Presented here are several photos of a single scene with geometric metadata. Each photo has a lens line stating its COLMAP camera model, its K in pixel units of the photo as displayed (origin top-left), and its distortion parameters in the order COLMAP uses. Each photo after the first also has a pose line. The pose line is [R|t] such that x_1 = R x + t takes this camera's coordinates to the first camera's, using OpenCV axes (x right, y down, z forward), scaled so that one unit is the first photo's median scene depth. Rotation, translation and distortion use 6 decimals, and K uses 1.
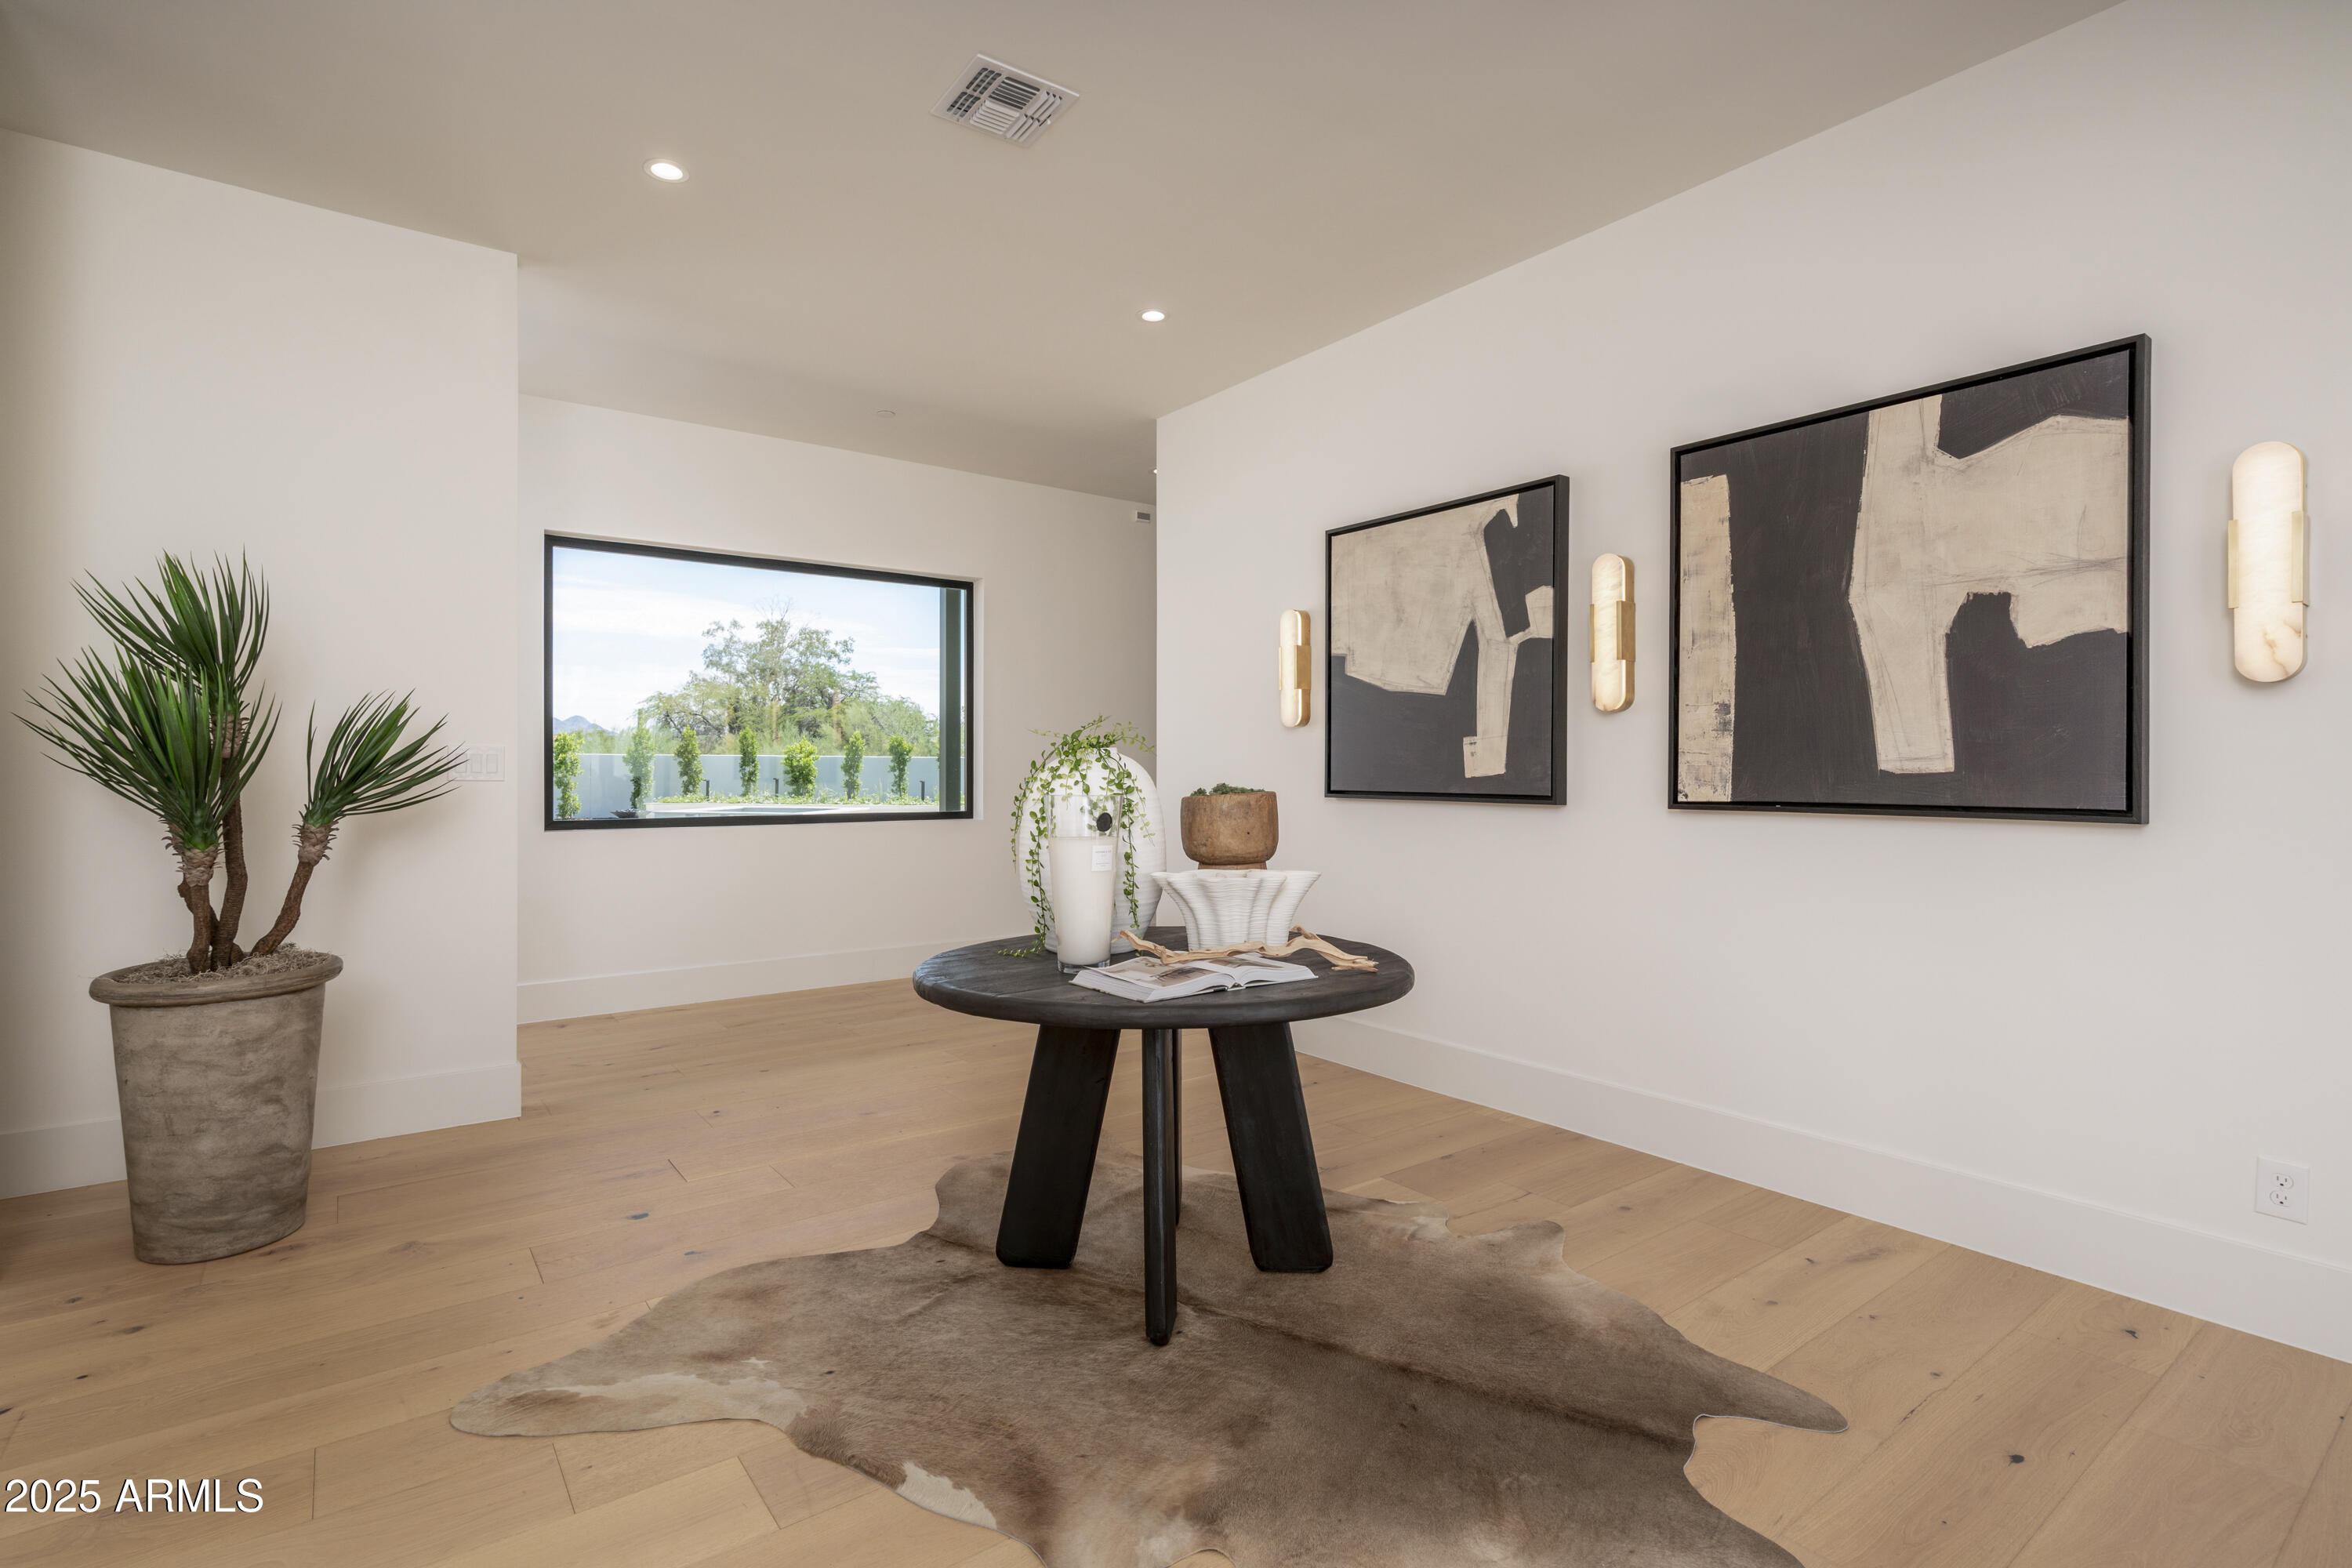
lens RADIAL K [[1110.4, 0, 1105.9], [0, 1110.4, 772.8], [0, 0, 1]] dist [0.003403, 0.000676]
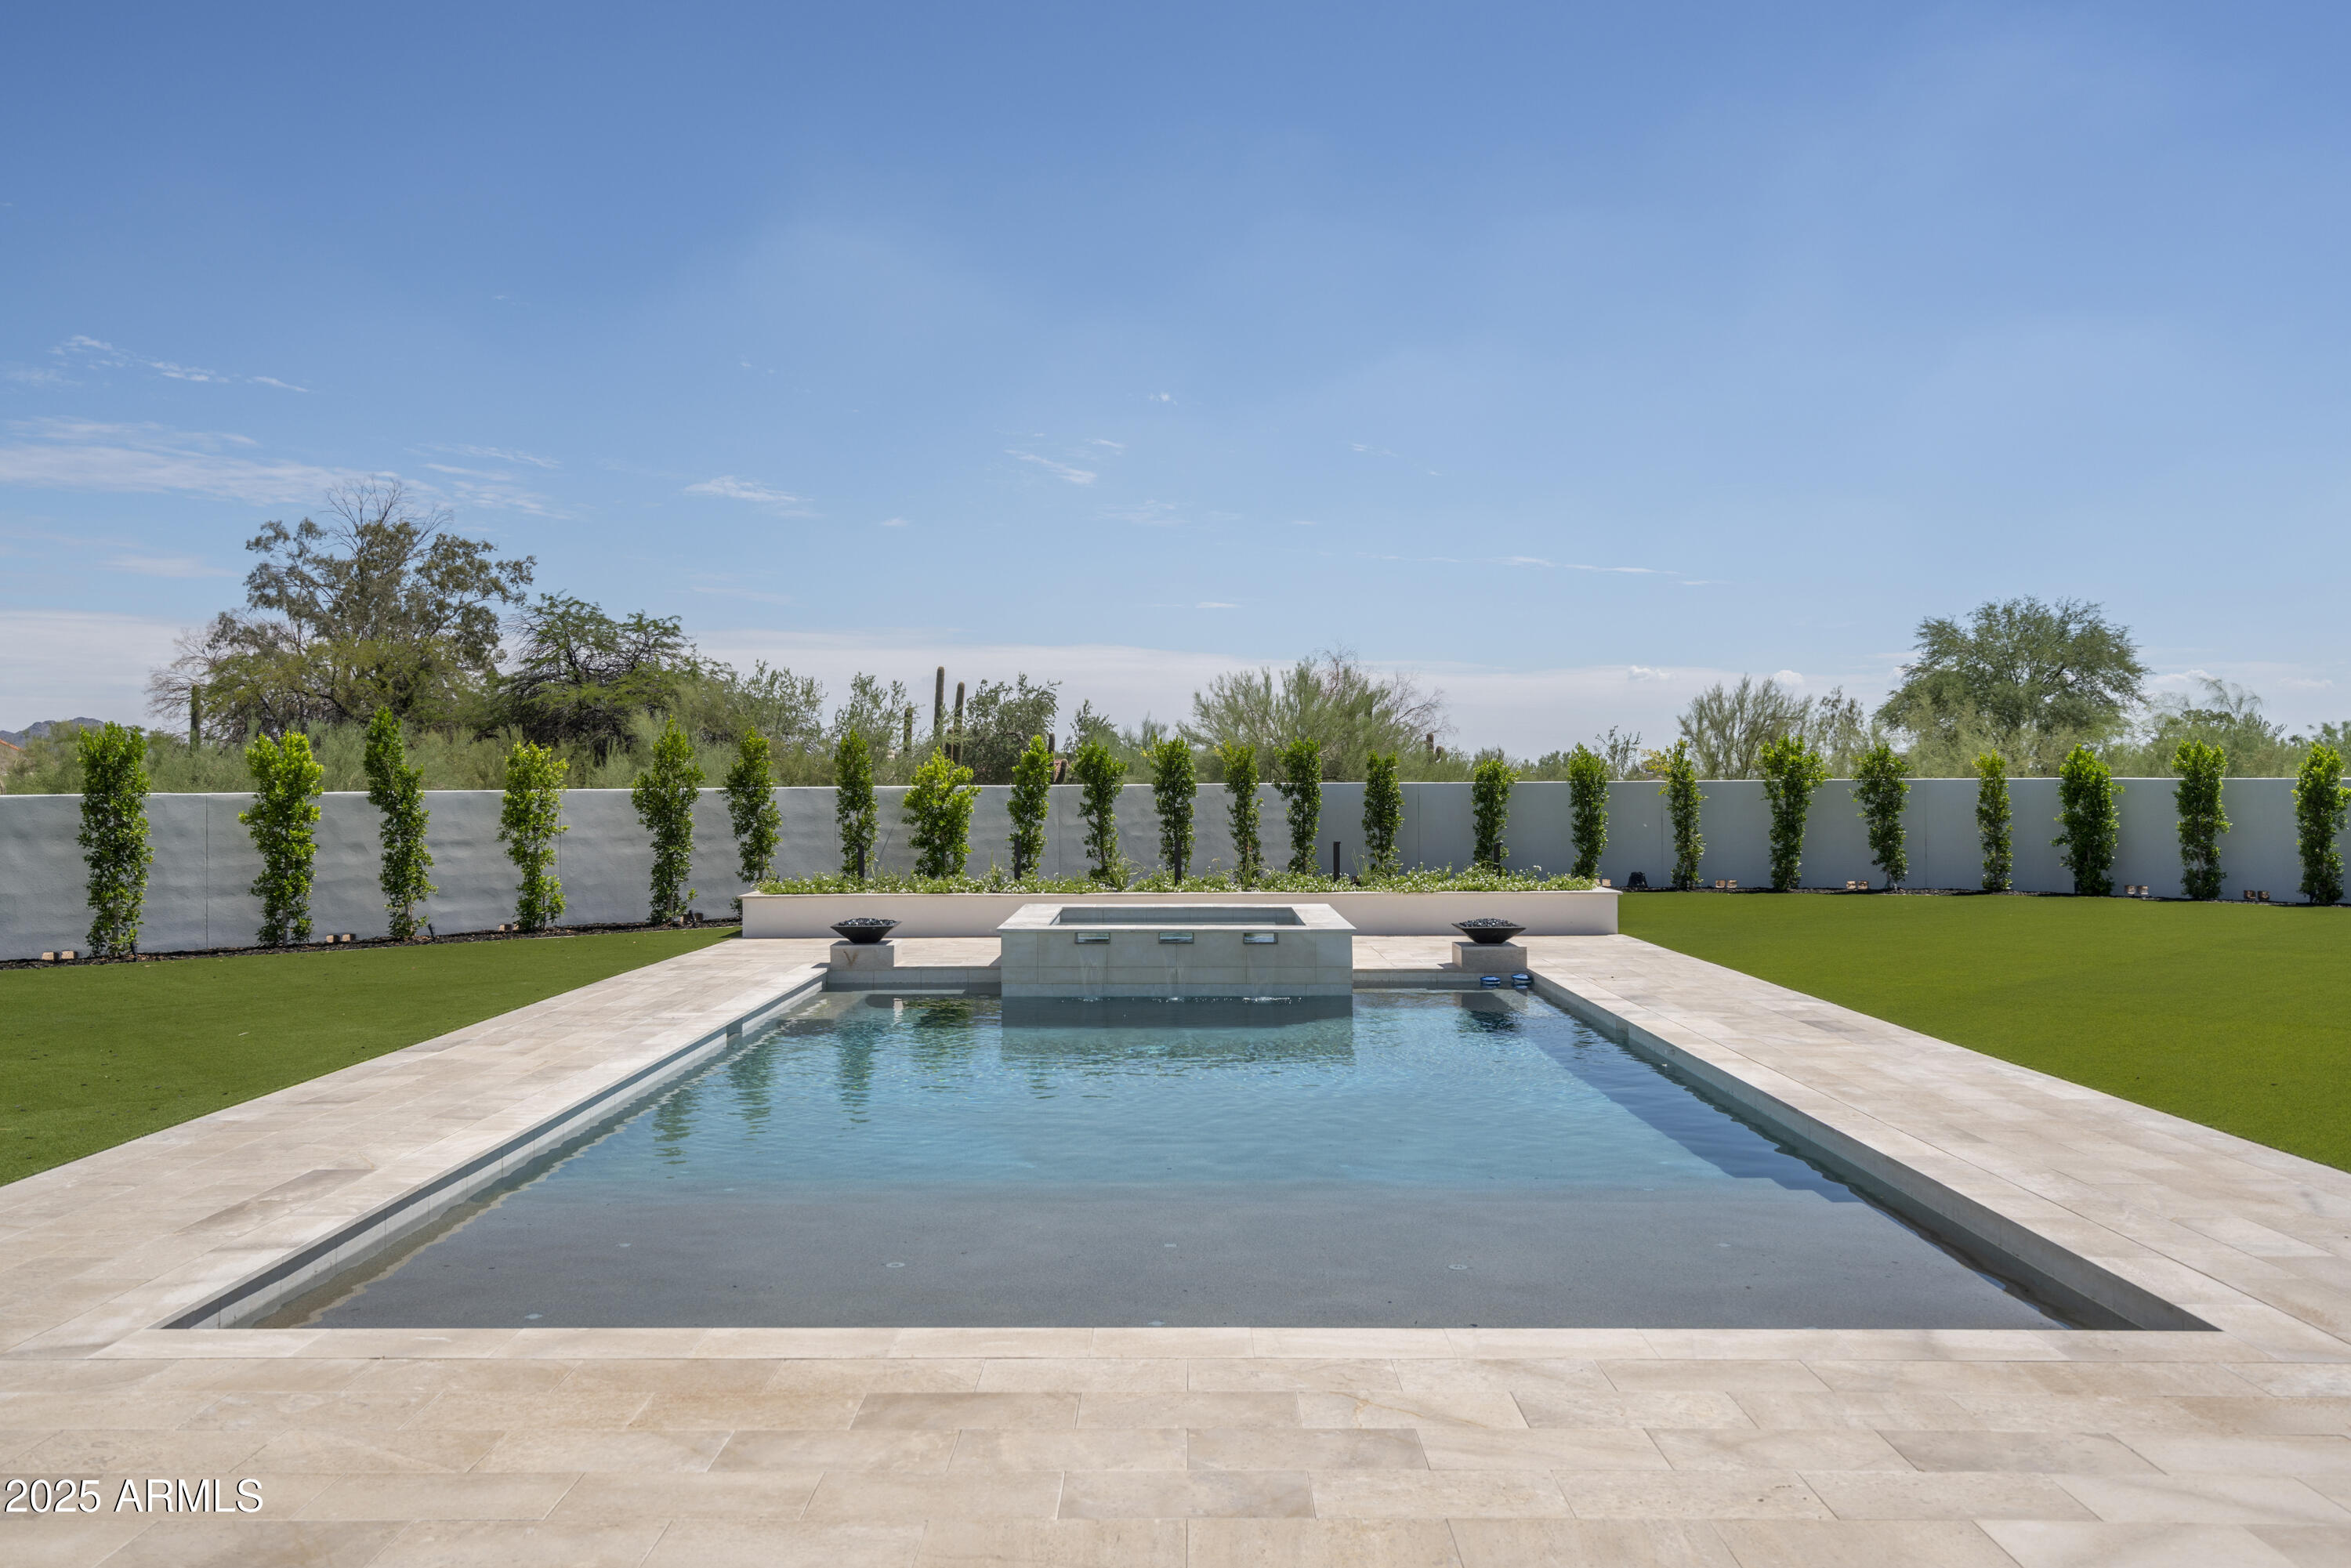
lens RADIAL K [[1835.8, 0, 1139.1], [0, 1835.8, 775.6], [0, 0, 1]] dist [0.007631, 0.008444]
pose [[0.984793, -0.005856, 0.173631, -0.211012], [0.007177, 0.999950, -0.006982, -0.009120], [-0.173581, 0.008122, 0.984786, 0.109007]]
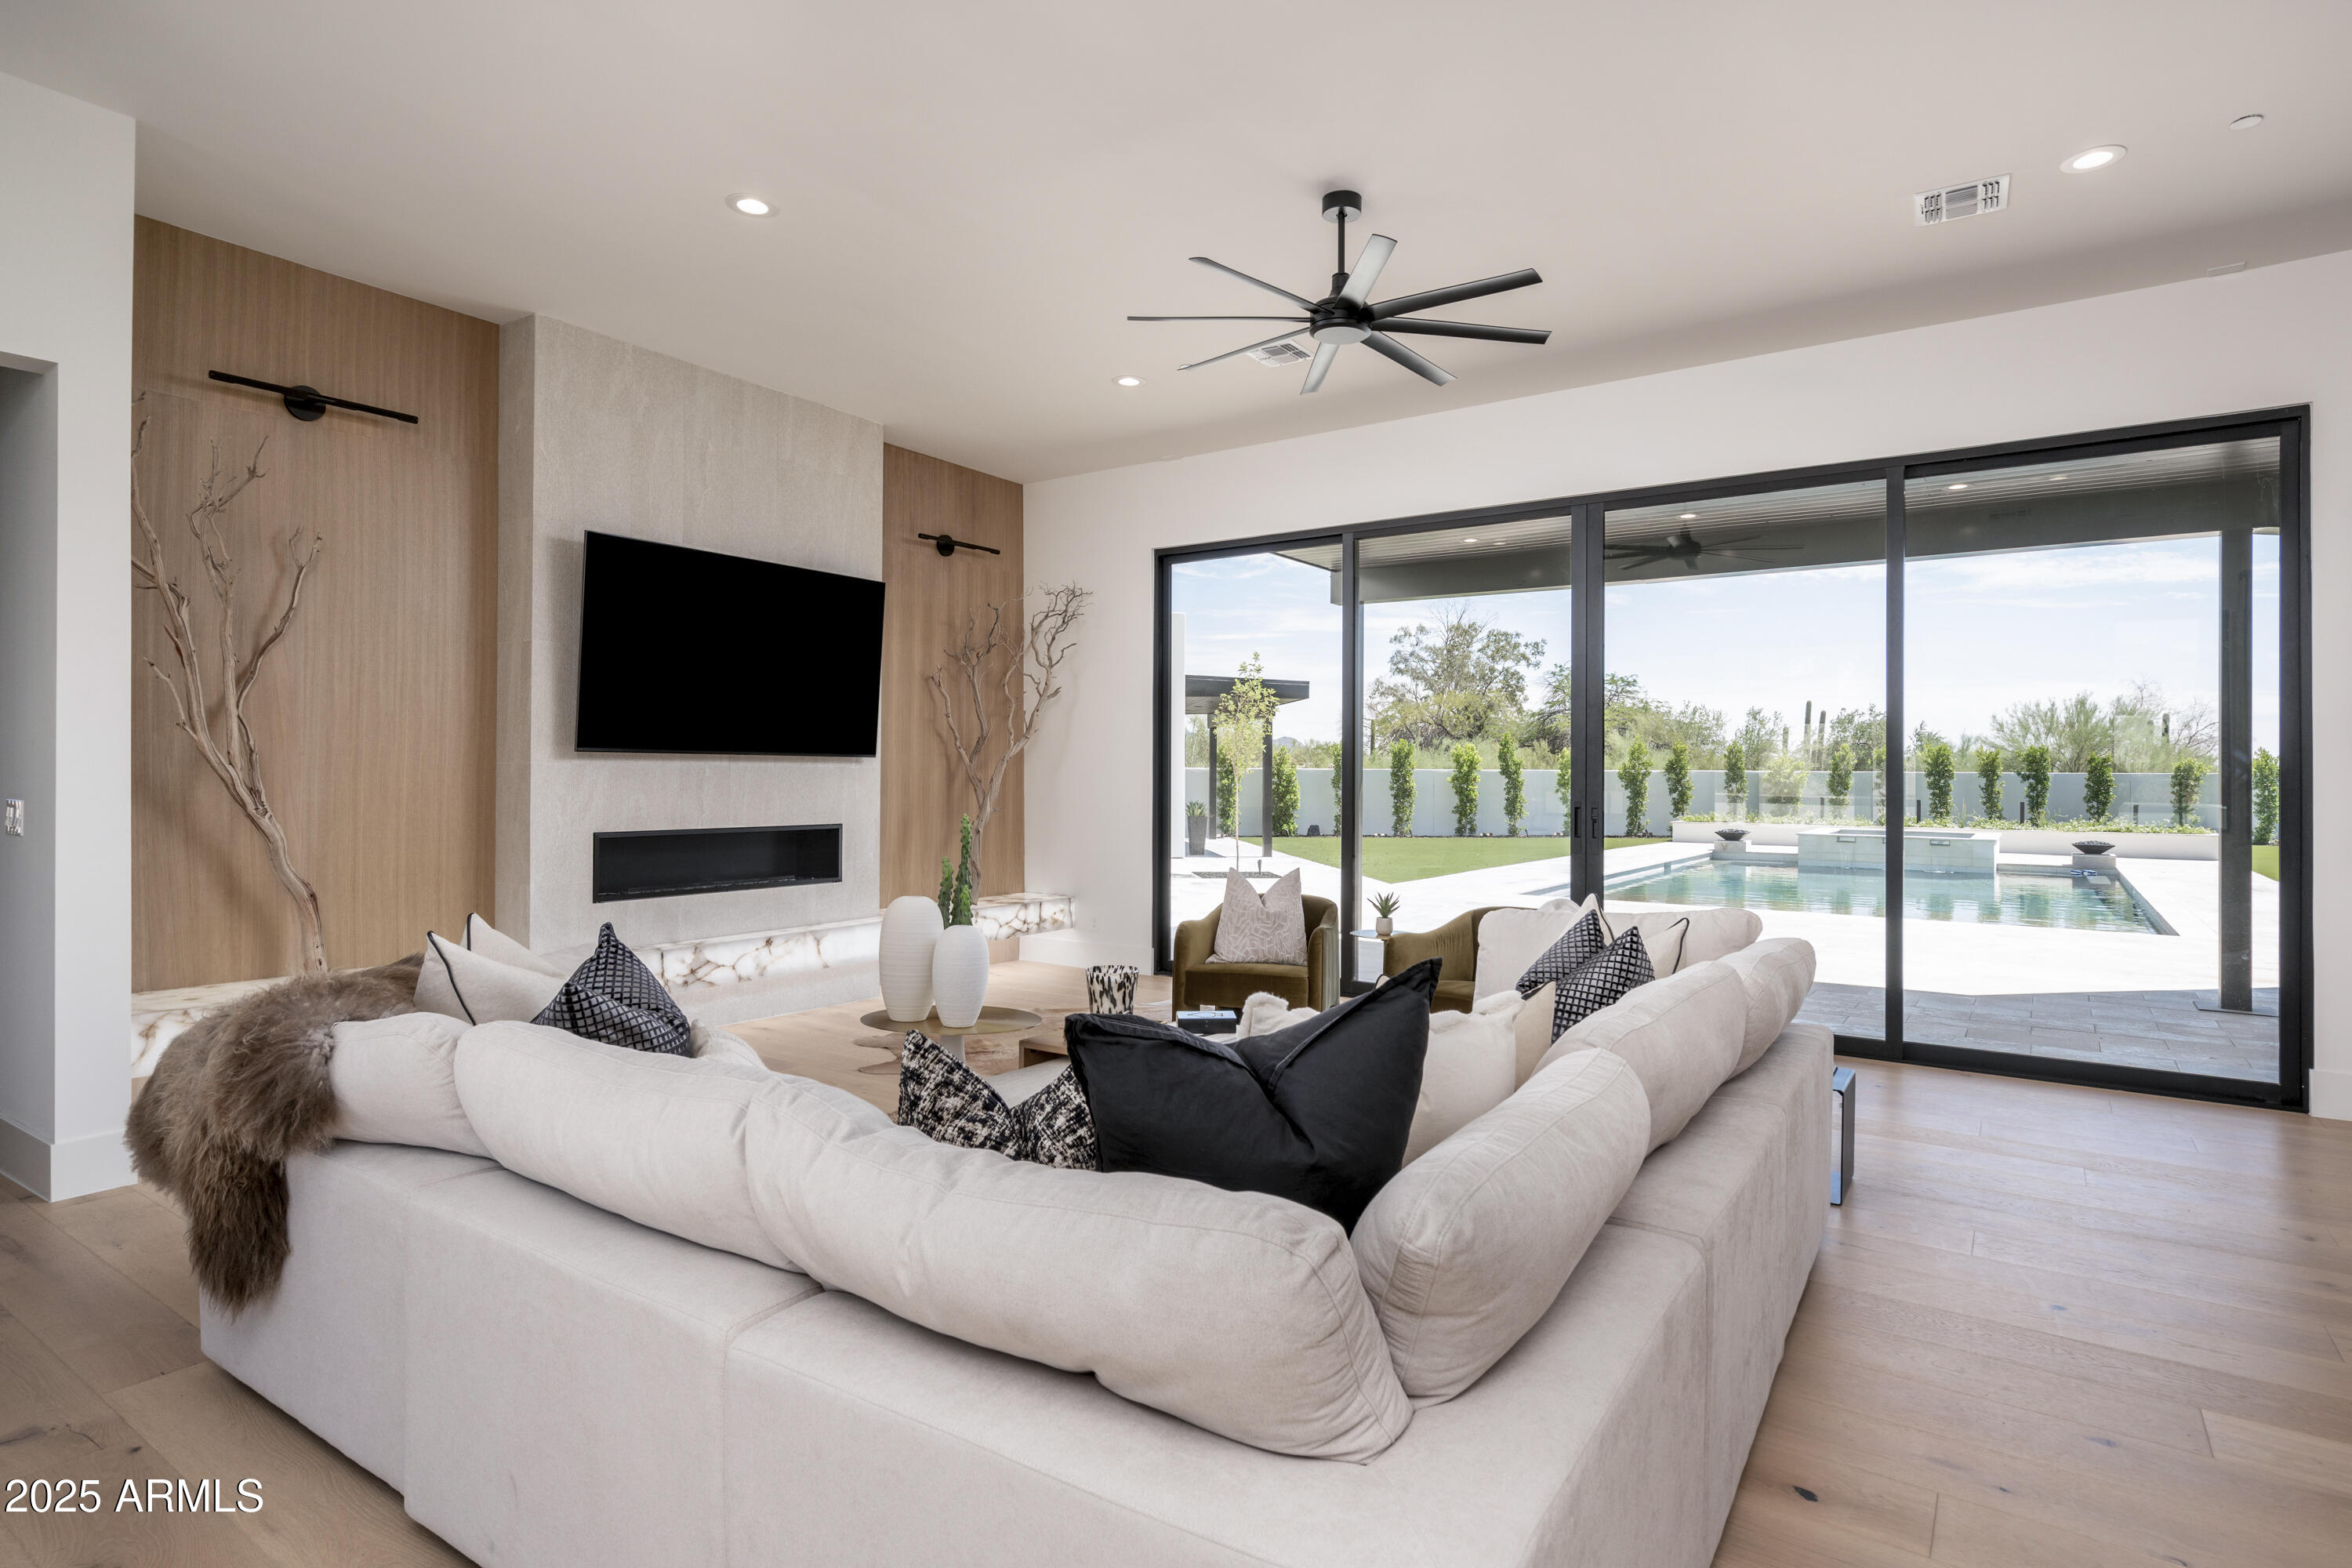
lens RADIAL K [[1213.4, 0, 1216.8], [0, 1213.4, 776.9], [0, 0, 1]] dist [0.003980, 0.001067]
pose [[0.921093, 0.004957, -0.389312, -0.202616], [-0.006971, 0.999969, -0.003762, -0.002512], [0.389281, 0.006179, 0.921098, -0.076901]]
